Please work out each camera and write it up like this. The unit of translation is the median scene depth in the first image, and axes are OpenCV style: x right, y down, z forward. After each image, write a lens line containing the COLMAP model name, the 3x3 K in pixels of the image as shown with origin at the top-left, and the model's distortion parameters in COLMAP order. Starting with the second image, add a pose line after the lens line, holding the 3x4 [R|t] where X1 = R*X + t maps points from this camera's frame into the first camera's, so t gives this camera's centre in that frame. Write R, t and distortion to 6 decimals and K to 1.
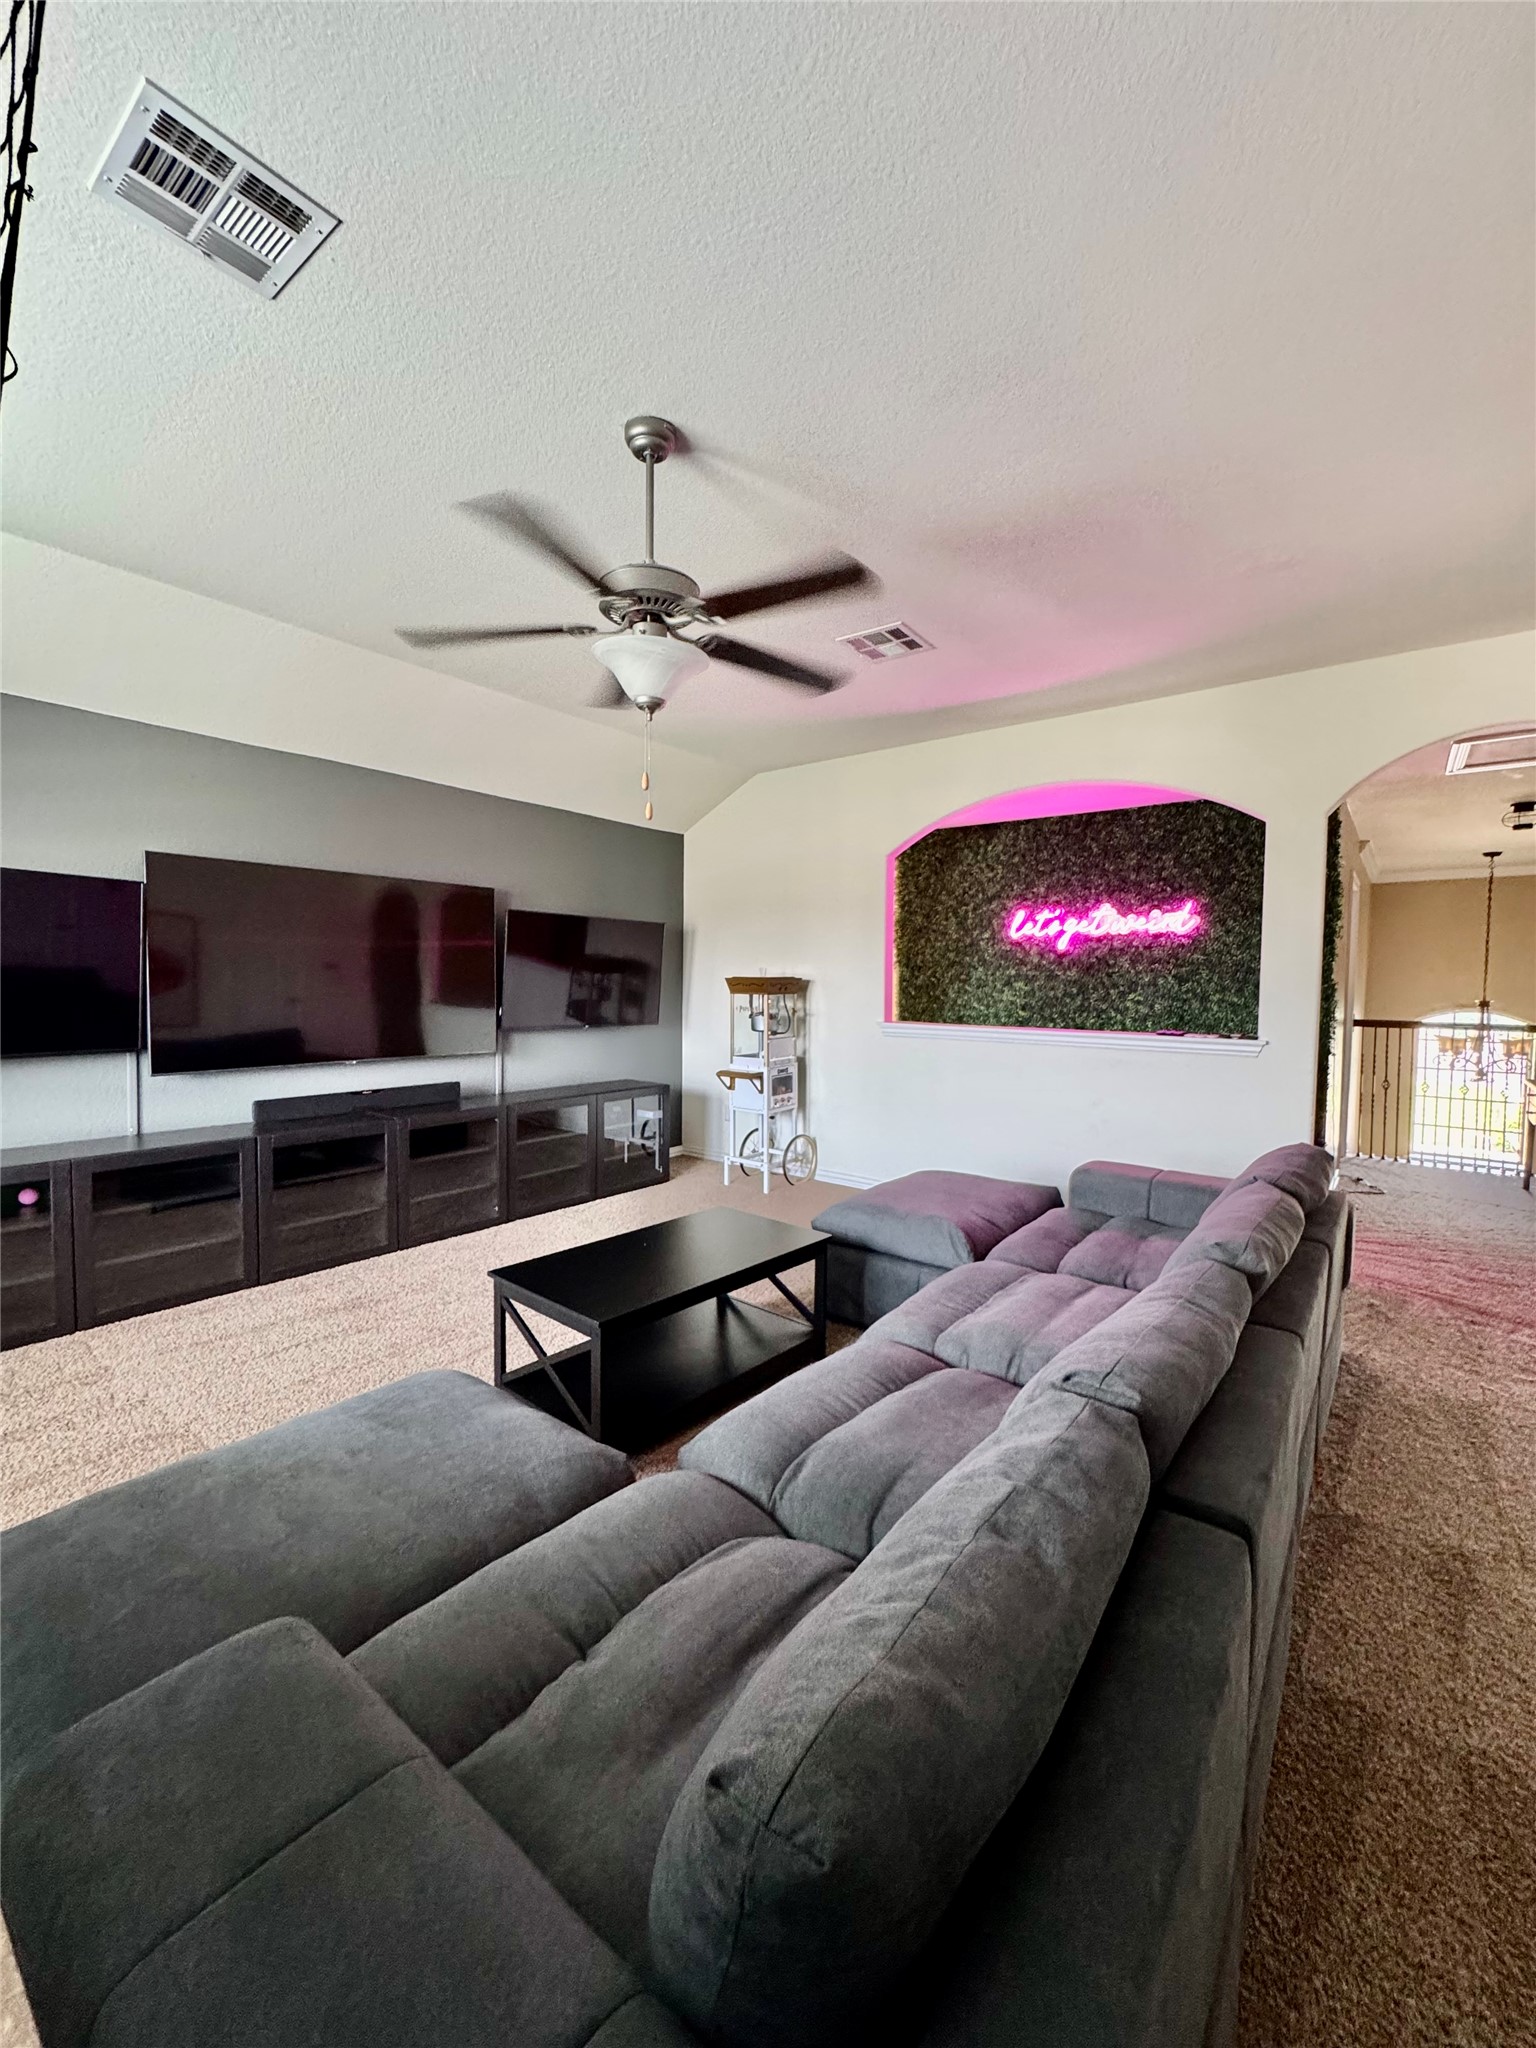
lens RADIAL K [[831.2, 0, 768.0], [0, 831.2, 1024.0], [0, 0, 1]] dist [0.000903, 0.000037]
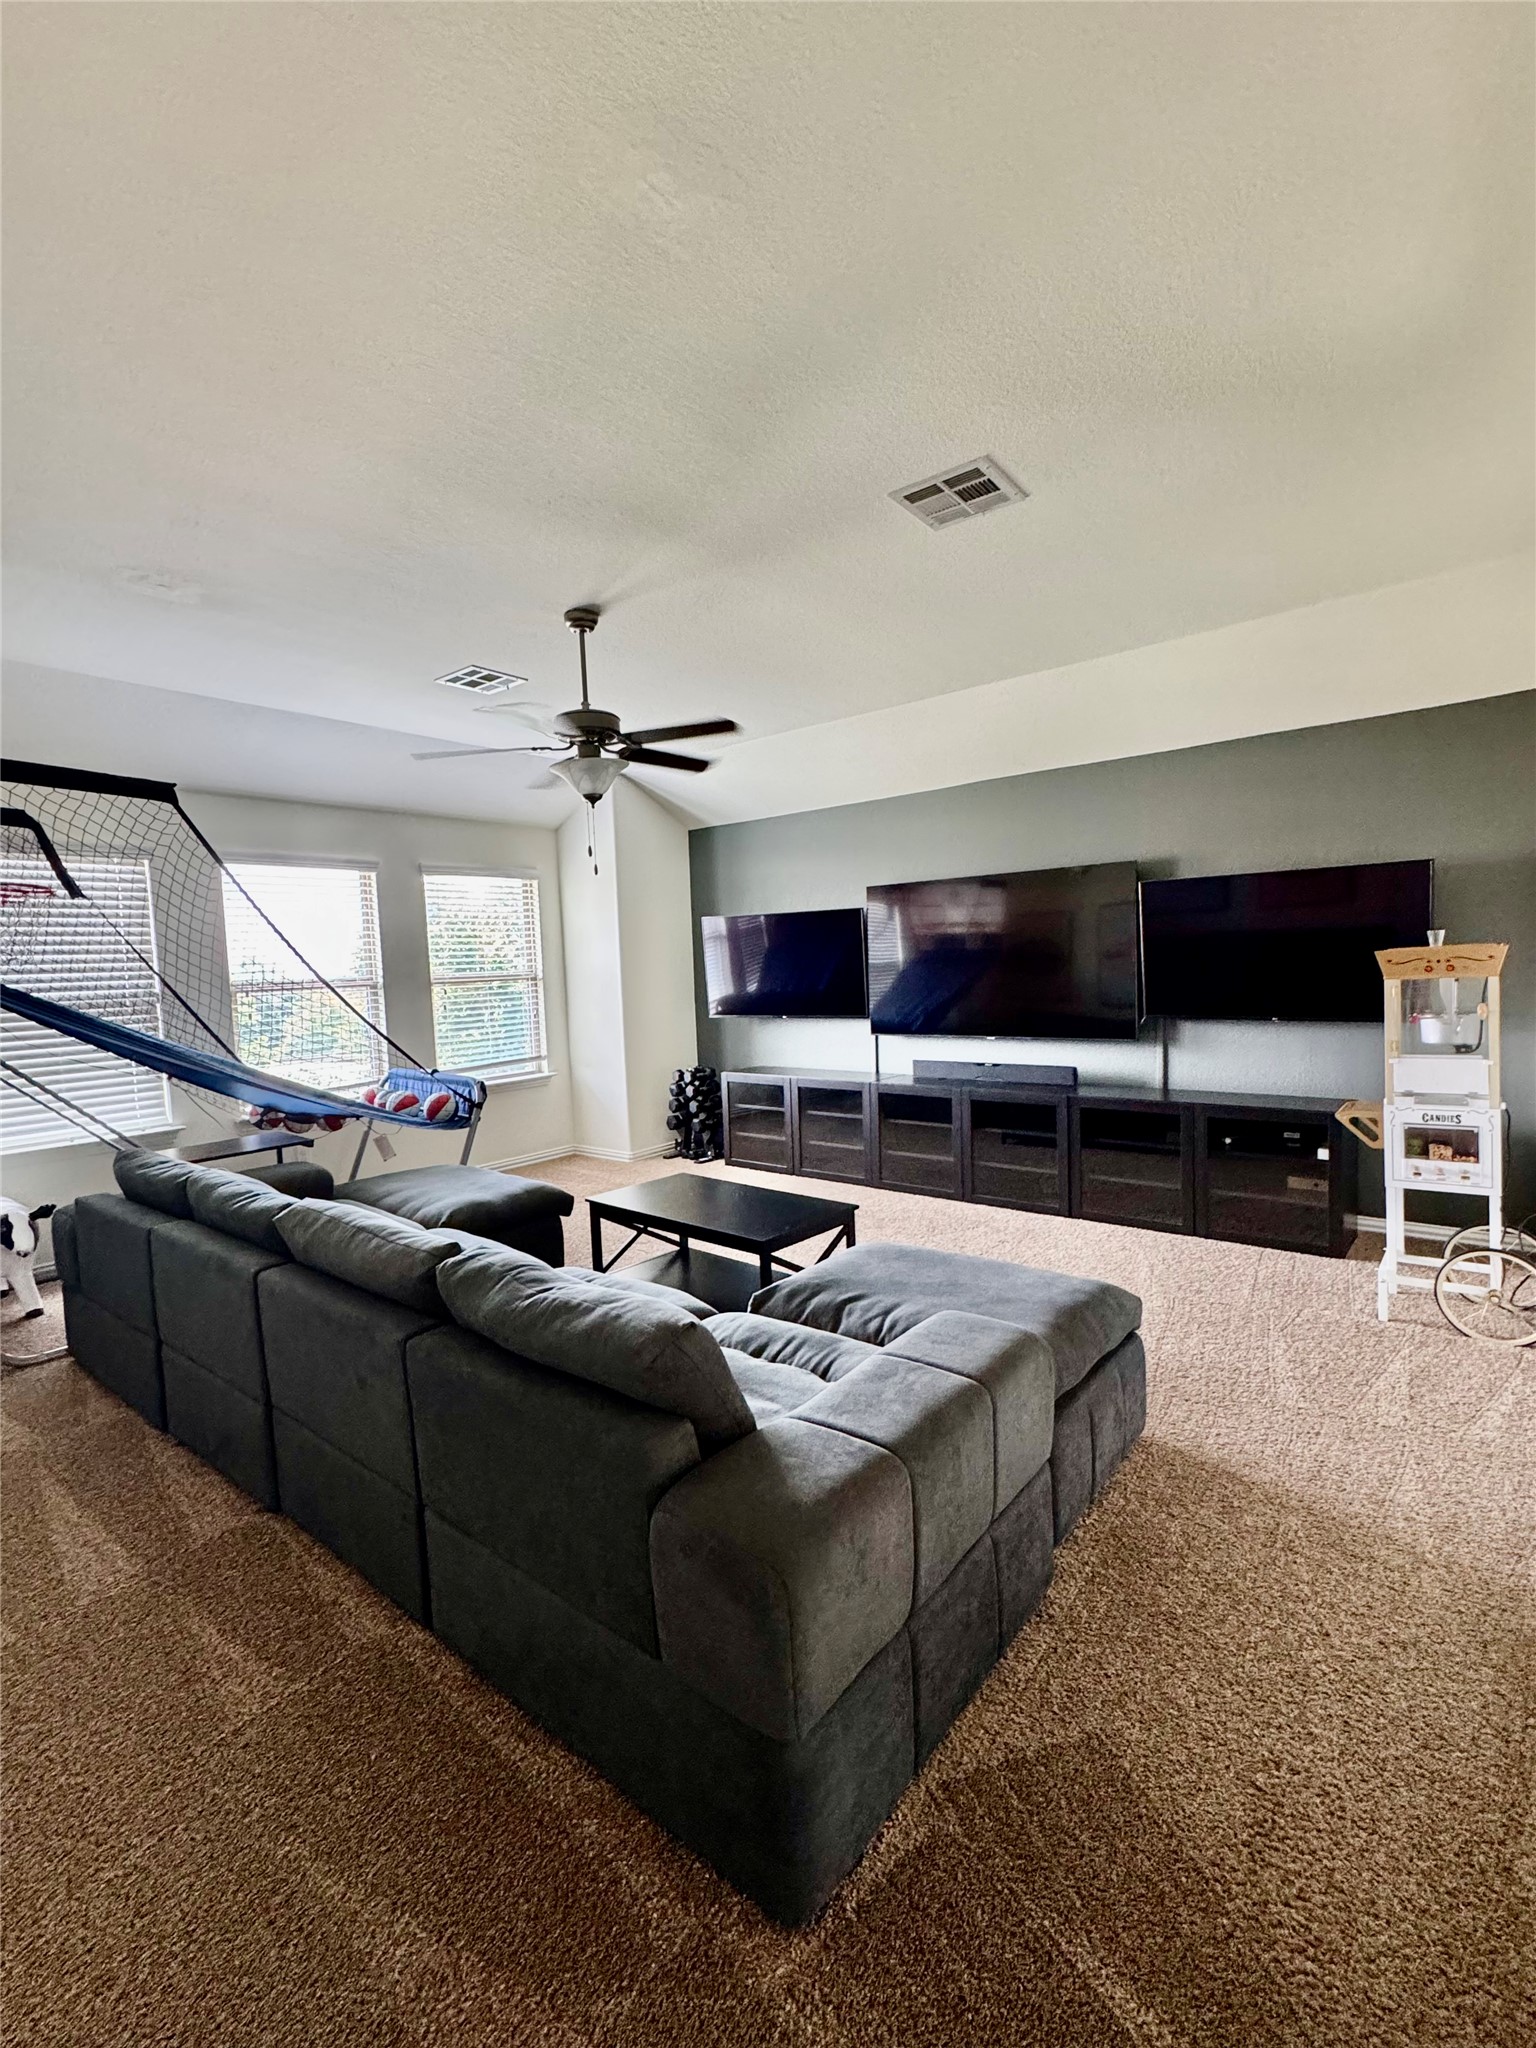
lens RADIAL K [[932.7, 0, 768.0], [0, 932.7, 1024.0], [0, 0, 1]] dist [0.001017, 0.000258]
pose [[-0.023398, 0.066614, -0.997504, 0.831944], [-0.005317, 0.997755, 0.066756, -0.058983], [0.999712, 0.006866, -0.022991, 0.748096]]
